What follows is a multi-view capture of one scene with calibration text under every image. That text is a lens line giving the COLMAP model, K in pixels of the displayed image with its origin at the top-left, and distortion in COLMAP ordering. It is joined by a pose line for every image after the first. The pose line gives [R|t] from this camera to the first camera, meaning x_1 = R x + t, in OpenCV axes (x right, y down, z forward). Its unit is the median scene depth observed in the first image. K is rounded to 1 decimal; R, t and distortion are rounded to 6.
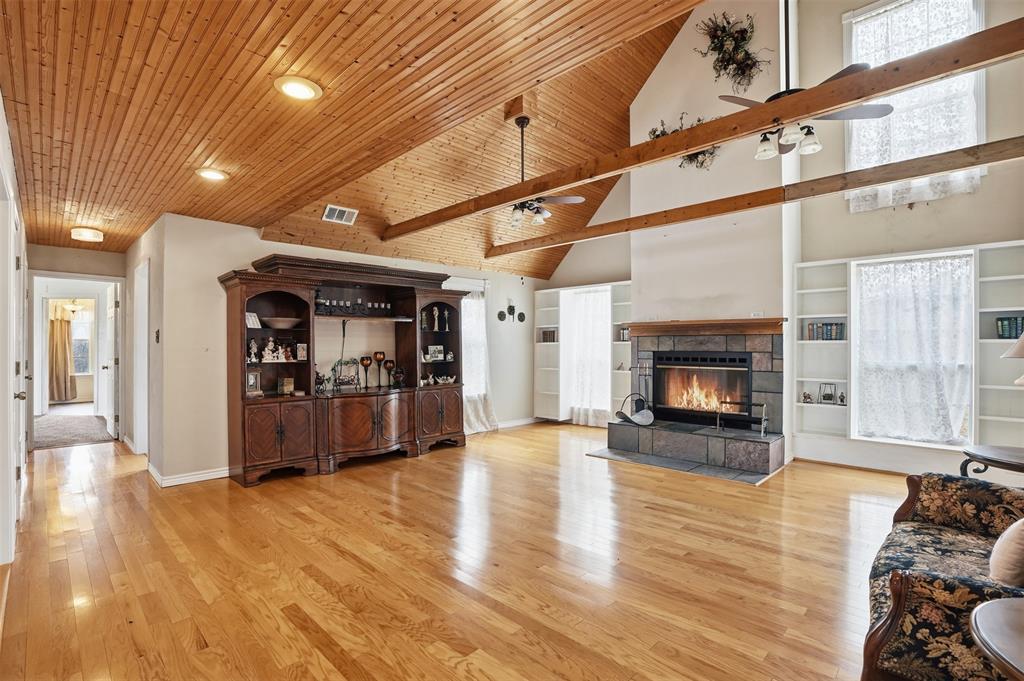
lens RADIAL K [[484.0, 0, 505.8], [0, 484.0, 347.9], [0, 0, 1]] dist [-0.053909, 0.018072]
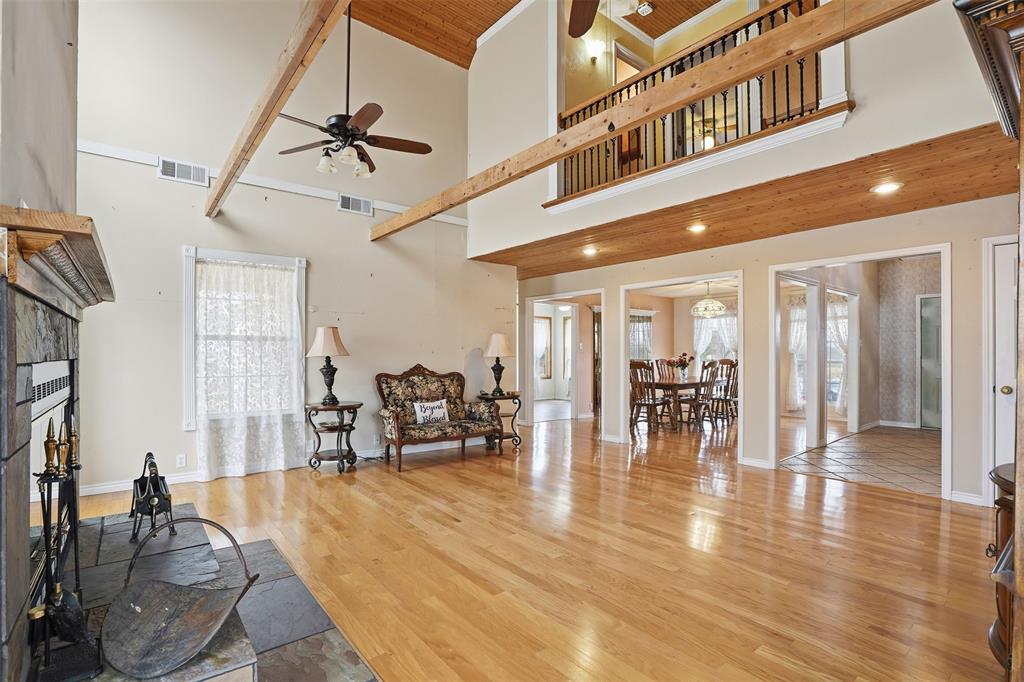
lens RADIAL K [[484.0, 0, 507.8], [0, 484.0, 350.9], [0, 0, 1]] dist [-0.053909, 0.018072]
pose [[-0.994497, -0.000298, 0.104768, 0.072309], [-0.000353, 1.000000, -0.000506, 0.000444], [-0.104768, -0.000540, -0.994497, 1.344185]]
